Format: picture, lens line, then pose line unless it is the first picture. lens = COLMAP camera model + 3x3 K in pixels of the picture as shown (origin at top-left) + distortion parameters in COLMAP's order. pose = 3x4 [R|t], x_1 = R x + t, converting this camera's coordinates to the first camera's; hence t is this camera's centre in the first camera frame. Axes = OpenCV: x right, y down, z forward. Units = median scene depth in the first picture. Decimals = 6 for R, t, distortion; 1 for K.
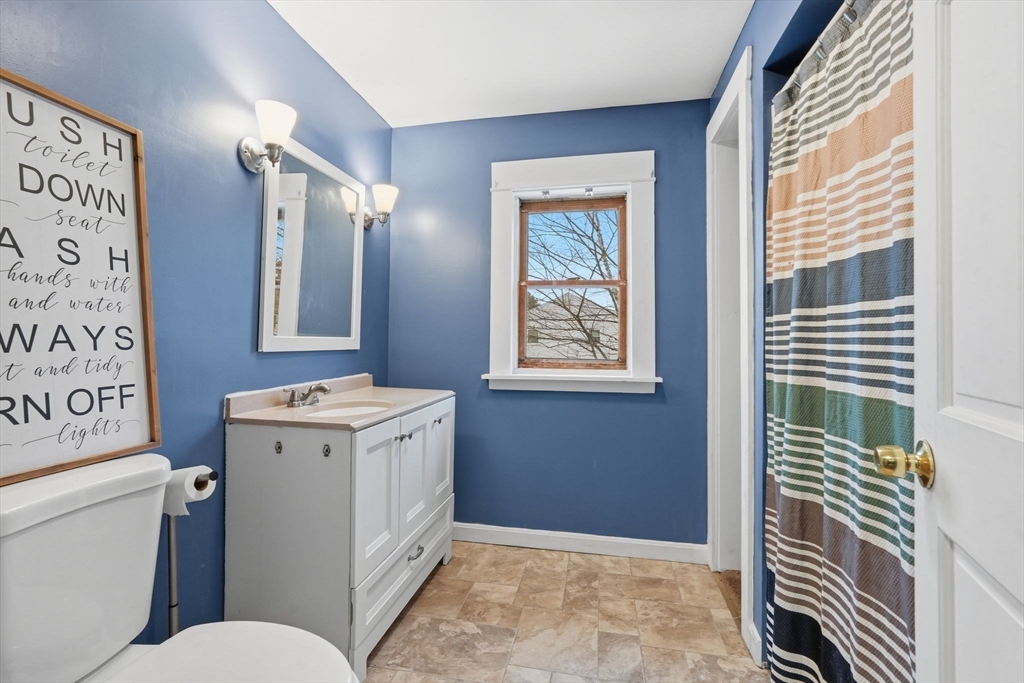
lens RADIAL K [[457.2, 0, 503.1], [0, 457.2, 337.2], [0, 0, 1]] dist [-0.011676, 0.003088]
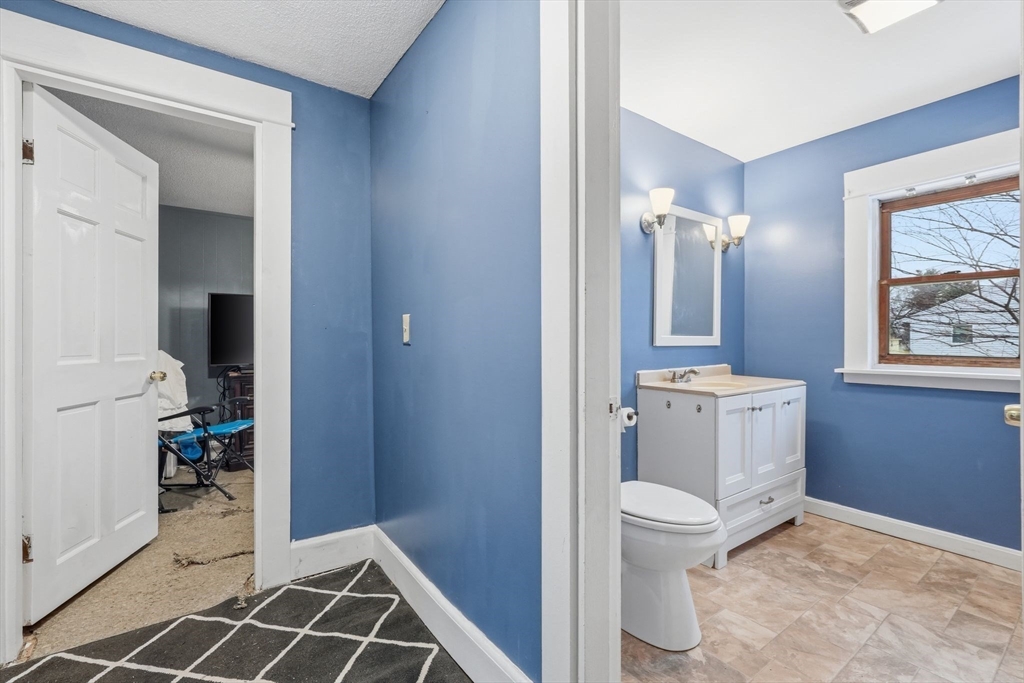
lens RADIAL K [[457.2, 0, 511.8], [0, 457.2, 338.3], [0, 0, 1]] dist [-0.011676, 0.003088]
pose [[0.745046, -0.012101, -0.666904, 0.126932], [0.011914, 0.999917, -0.004834, 0.005958], [0.666907, -0.004344, 0.745128, -0.415229]]
